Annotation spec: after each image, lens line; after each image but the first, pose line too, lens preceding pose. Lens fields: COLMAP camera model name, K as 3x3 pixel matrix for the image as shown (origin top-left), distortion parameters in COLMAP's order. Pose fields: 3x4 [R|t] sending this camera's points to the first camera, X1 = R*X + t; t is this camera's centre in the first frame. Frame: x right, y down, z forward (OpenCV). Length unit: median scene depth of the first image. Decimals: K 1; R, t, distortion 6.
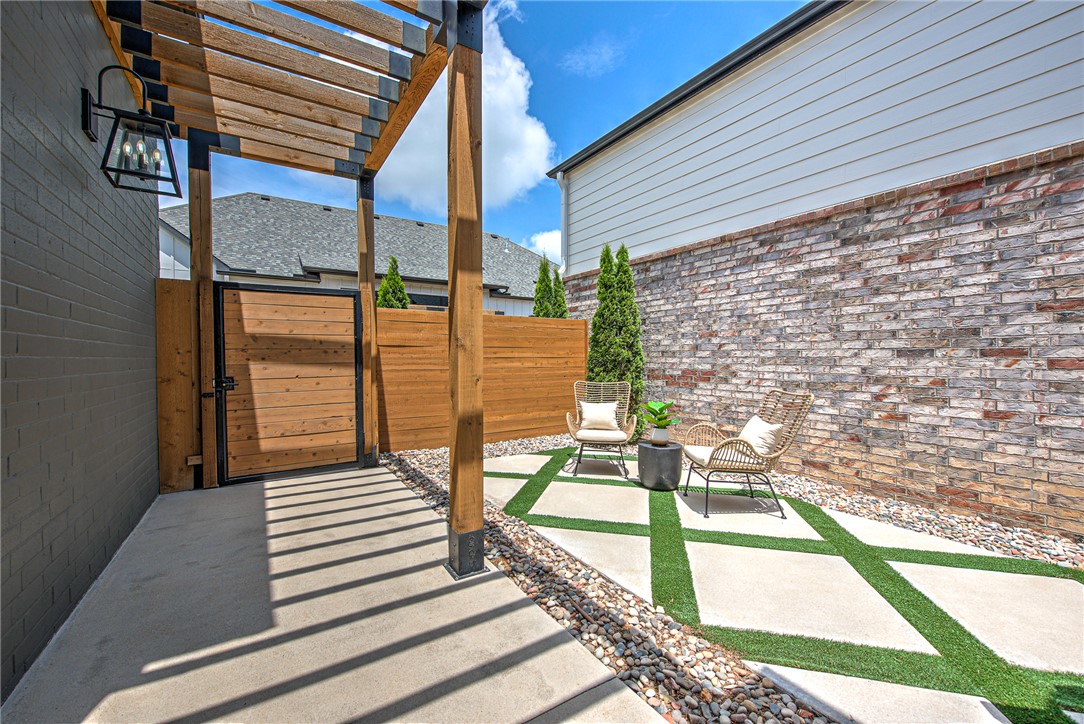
lens RADIAL K [[430.1, 0, 541.4], [0, 430.1, 362.7], [0, 0, 1]] dist [0.000844, -0.001208]
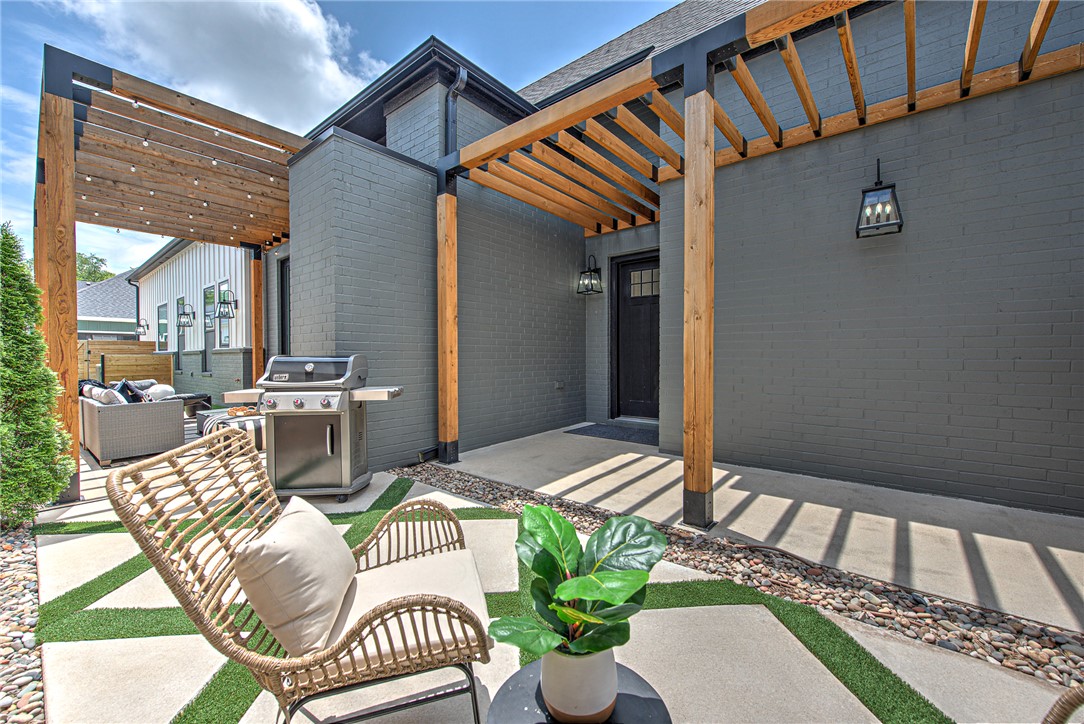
lens RADIAL K [[430.1, 0, 541.7], [0, 430.1, 365.1], [0, 0, 1]] dist [0.000844, -0.001208]
pose [[-0.954036, 0.011004, -0.299489, 0.343471], [0.001290, 0.999467, 0.032614, -0.004250], [0.299688, 0.030728, -0.953542, 1.142042]]
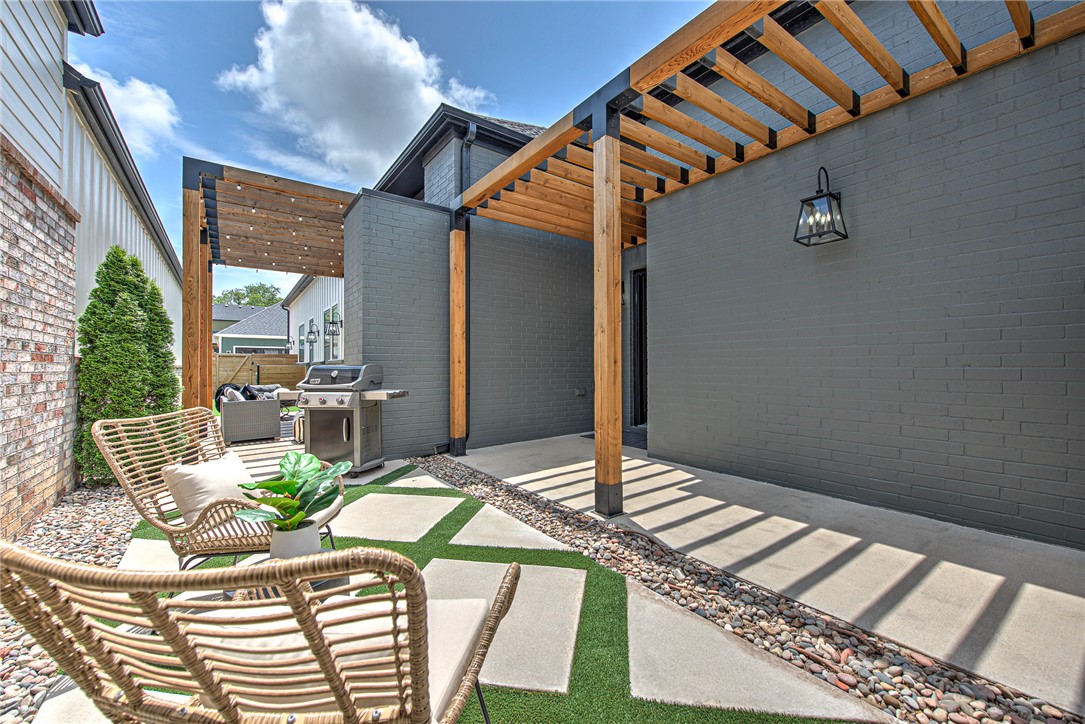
lens RADIAL K [[430.4, 0, 542.5], [0, 430.4, 365.1], [0, 0, 1]] dist [0.000844, -0.001208]
pose [[-0.998433, 0.006284, -0.055598, 0.061934], [0.005821, 0.999947, 0.008477, -0.001875], [0.055649, 0.008140, -0.998417, 1.334233]]
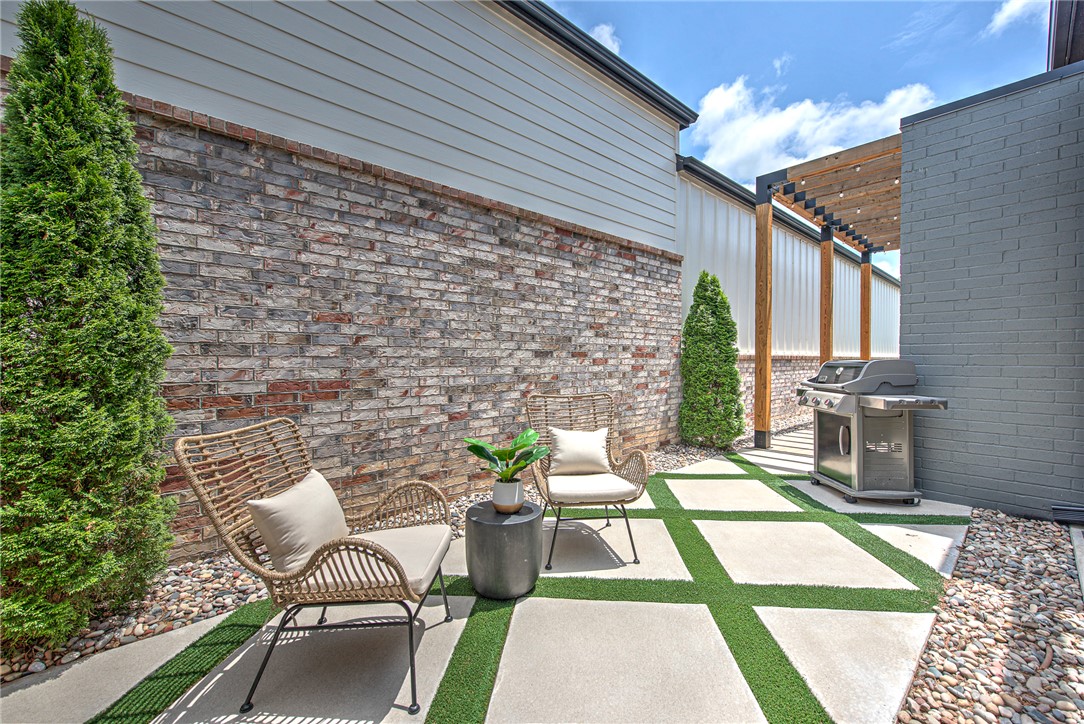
lens RADIAL K [[430.1, 0, 542.8], [0, 430.1, 362.9], [0, 0, 1]] dist [0.000844, -0.001208]
pose [[-0.144517, -0.007960, 0.989470, -0.272178], [0.013688, 0.999856, 0.010043, -0.008363], [-0.989408, 0.014996, -0.144388, 0.973297]]
